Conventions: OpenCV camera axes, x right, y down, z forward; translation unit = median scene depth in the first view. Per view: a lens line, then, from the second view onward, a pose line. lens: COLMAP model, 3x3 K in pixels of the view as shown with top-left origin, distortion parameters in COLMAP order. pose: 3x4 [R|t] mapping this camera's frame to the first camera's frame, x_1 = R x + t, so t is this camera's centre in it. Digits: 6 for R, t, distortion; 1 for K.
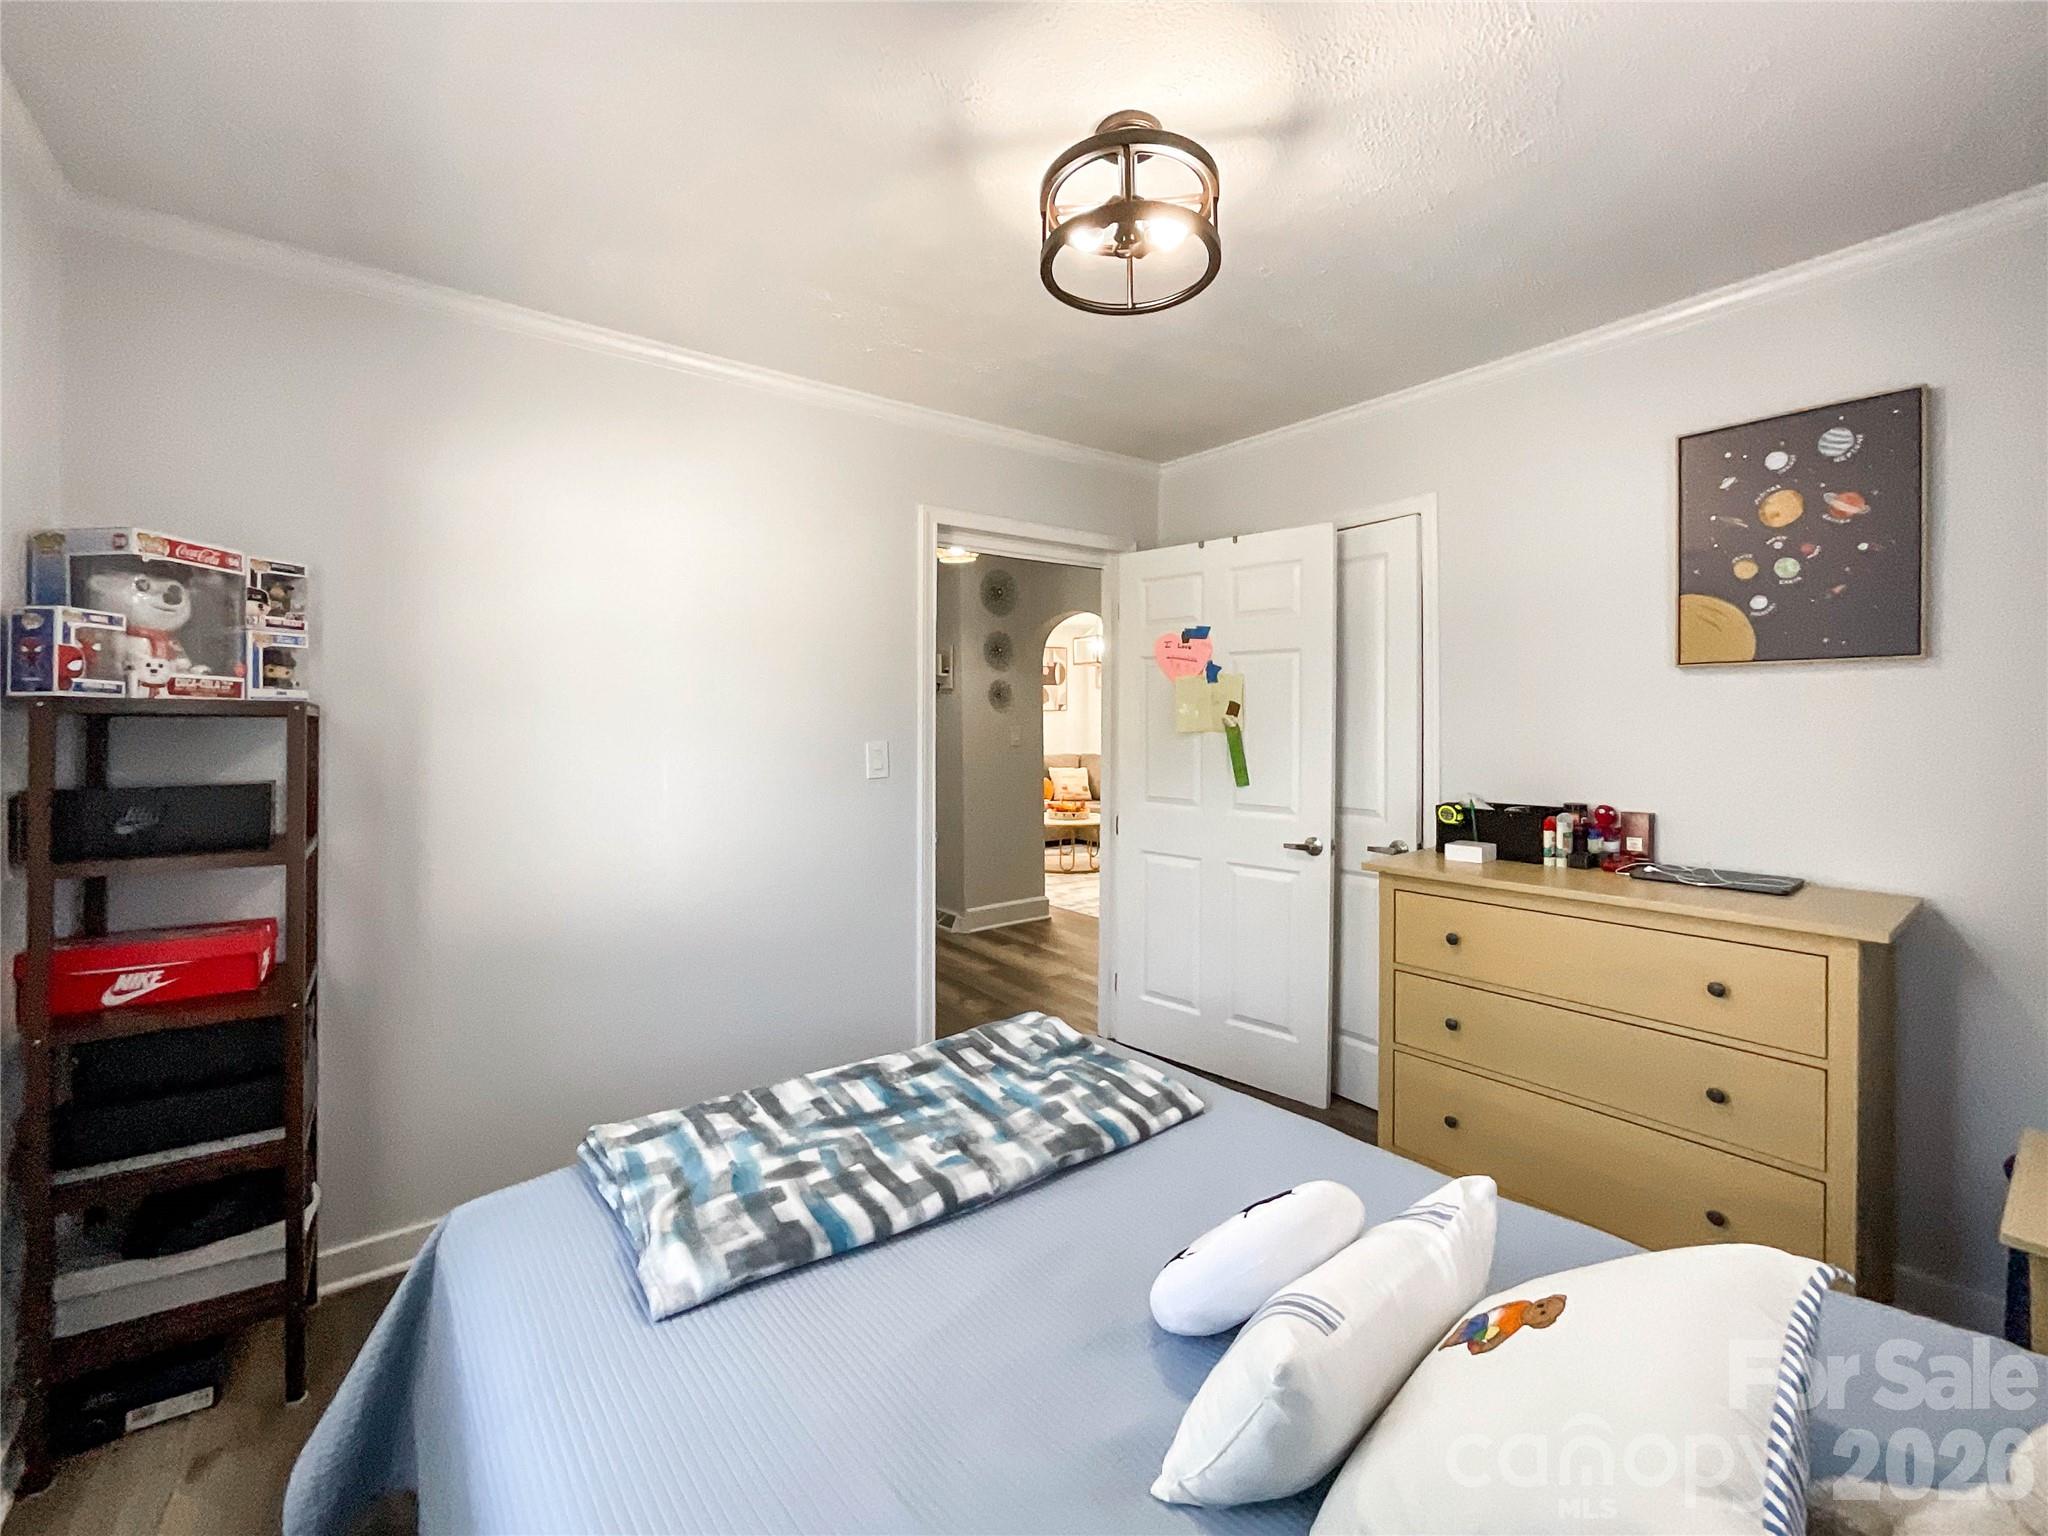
lens RADIAL K [[841.3, 0, 1020.2], [0, 841.3, 719.2], [0, 0, 1]] dist [-0.001471, -0.000024]
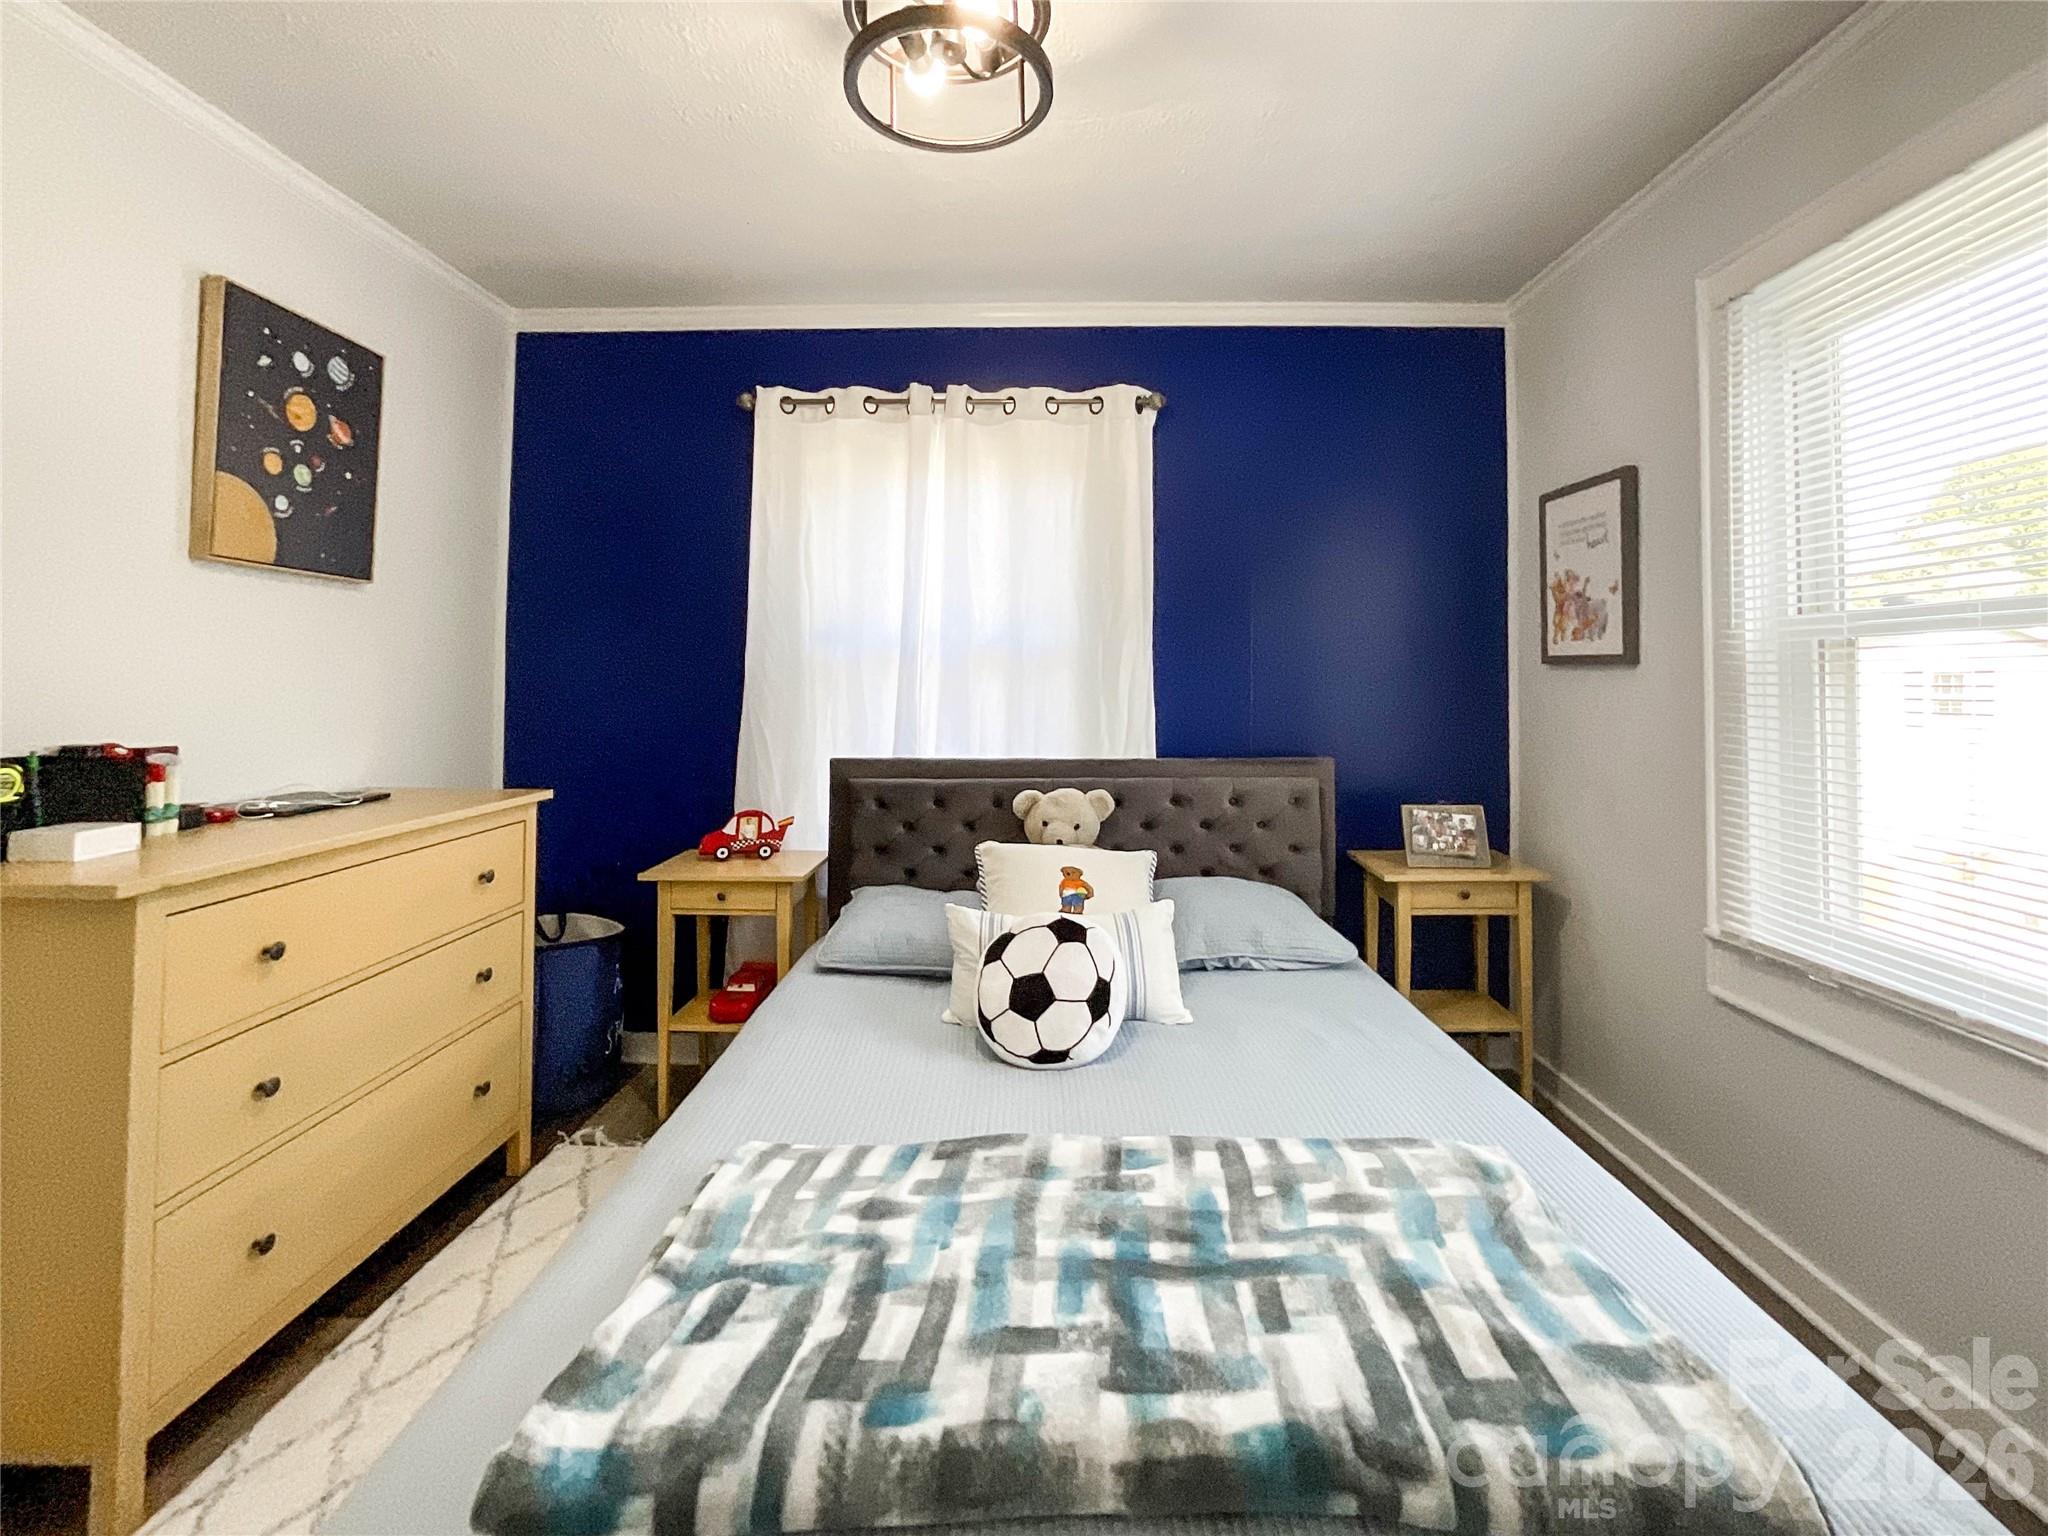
lens RADIAL K [[886.9, 0, 1022.3], [0, 886.9, 663.0], [0, 0, 1]] dist [-0.007207, 0.000181]
pose [[-0.765000, 0.013085, 0.643897, -0.421686], [-0.007313, 0.999553, -0.029002, 0.067883], [-0.643989, -0.026895, -0.764562, 1.360114]]
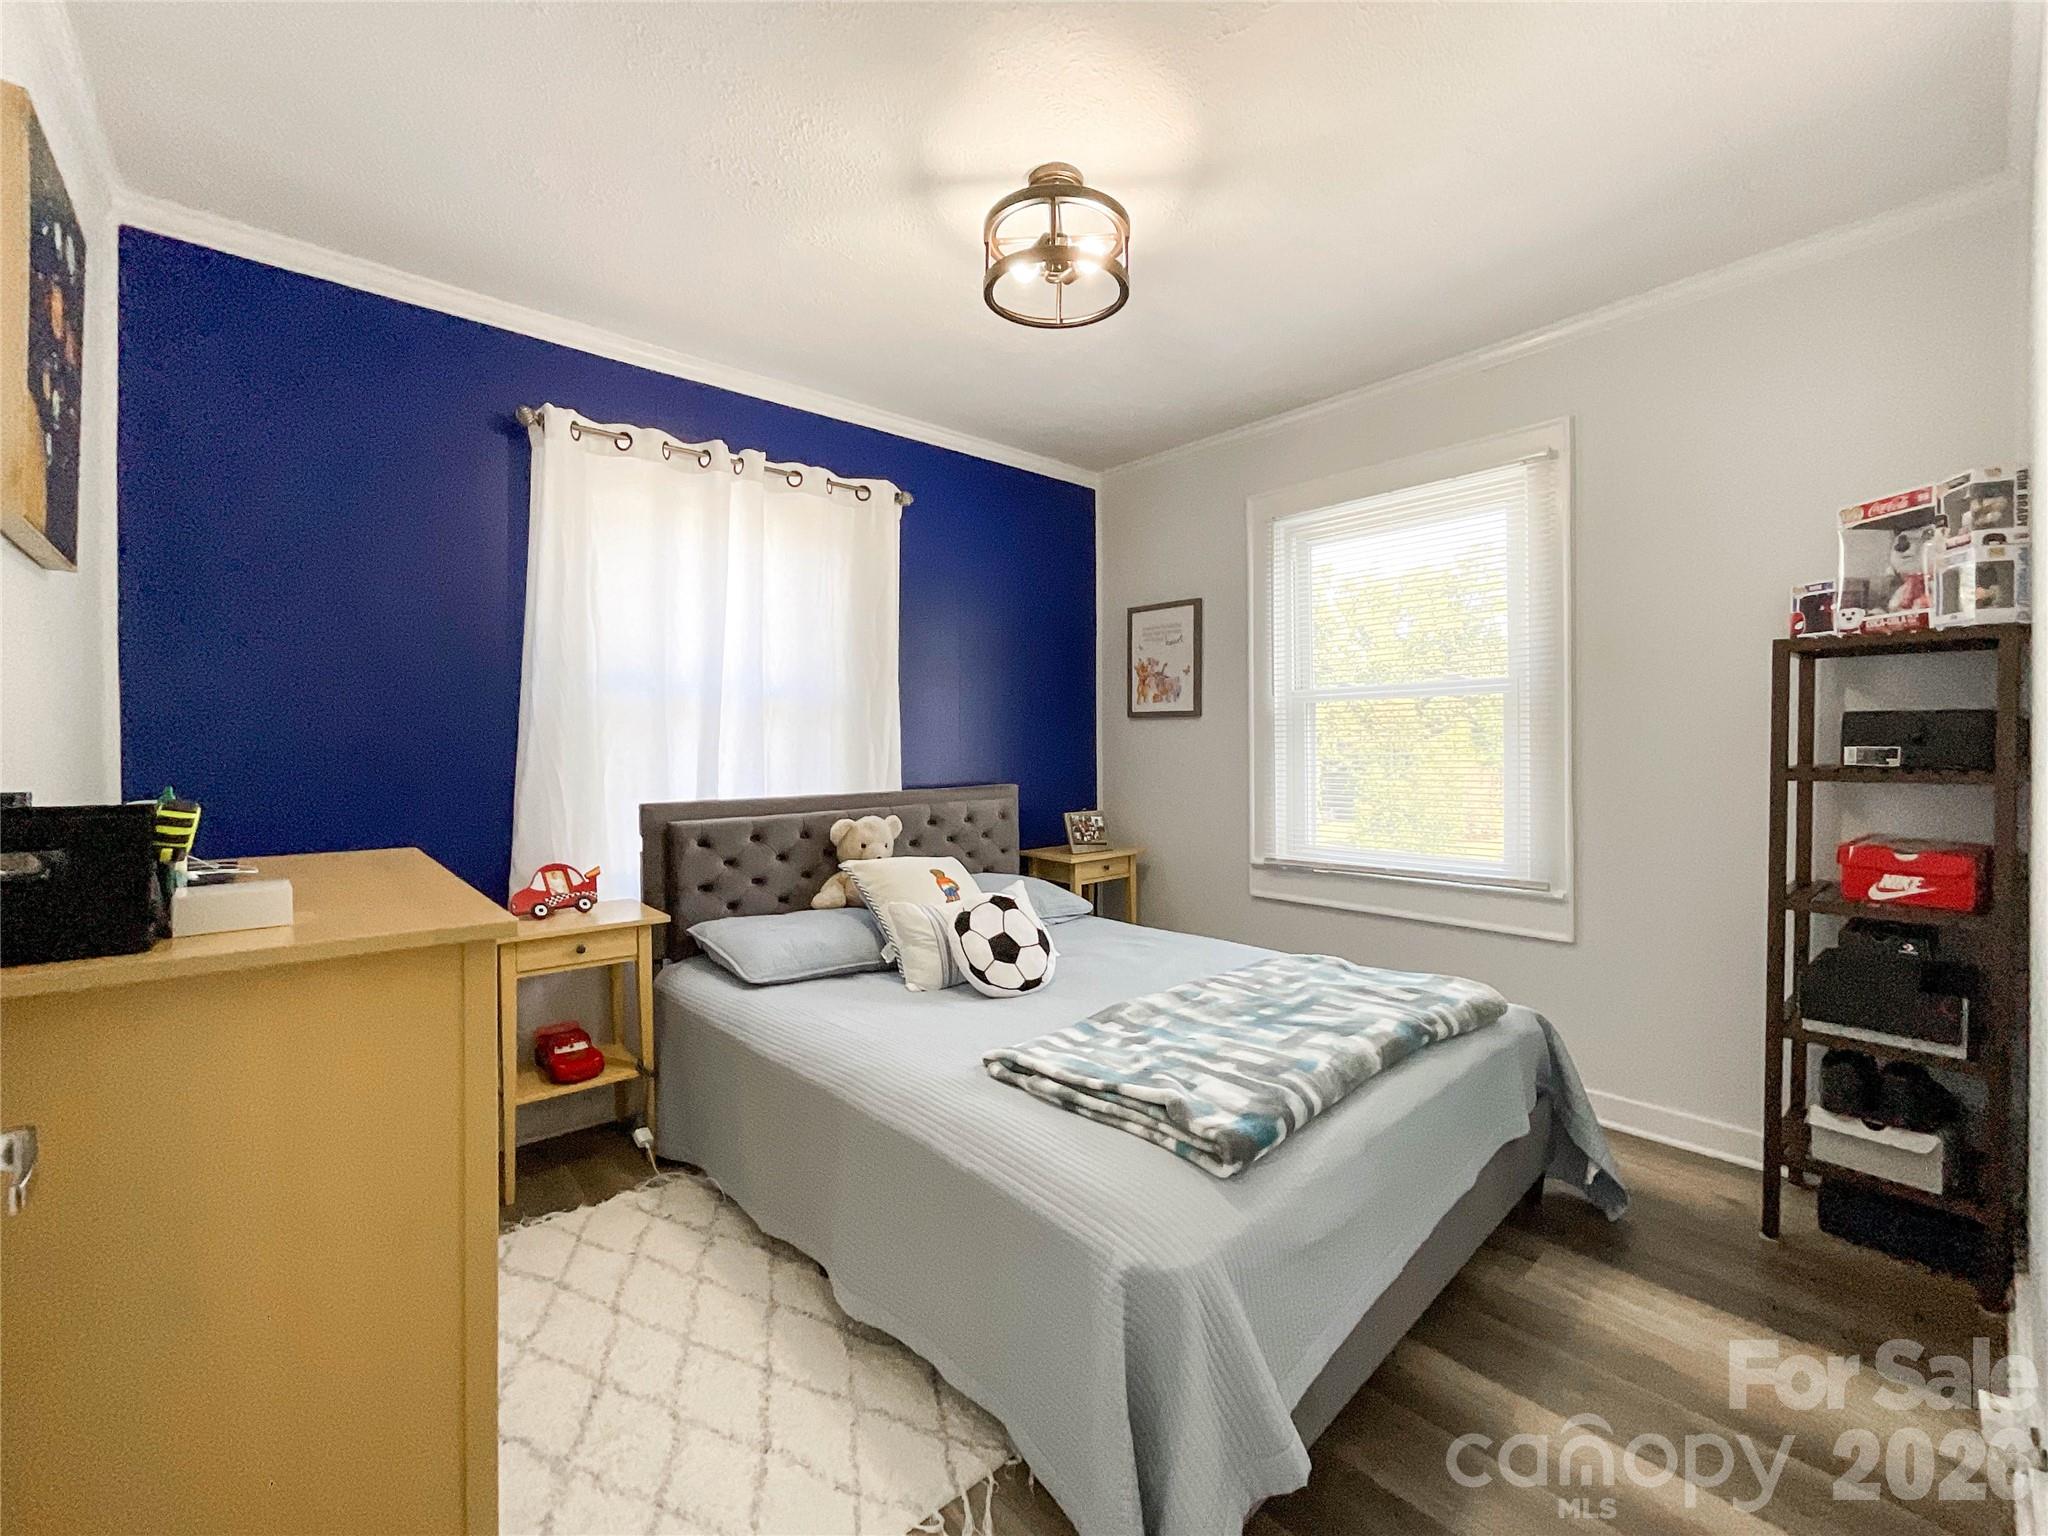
lens RADIAL K [[876.0, 0, 1015.1], [0, 876.0, 758.8], [0, 0, 1]] dist [-0.004714, 0.000026]
pose [[-0.998992, 0.010569, -0.043633, 0.208965], [0.010303, 0.999927, 0.006329, 0.108169], [0.043697, 0.005873, -0.999028, 1.892298]]
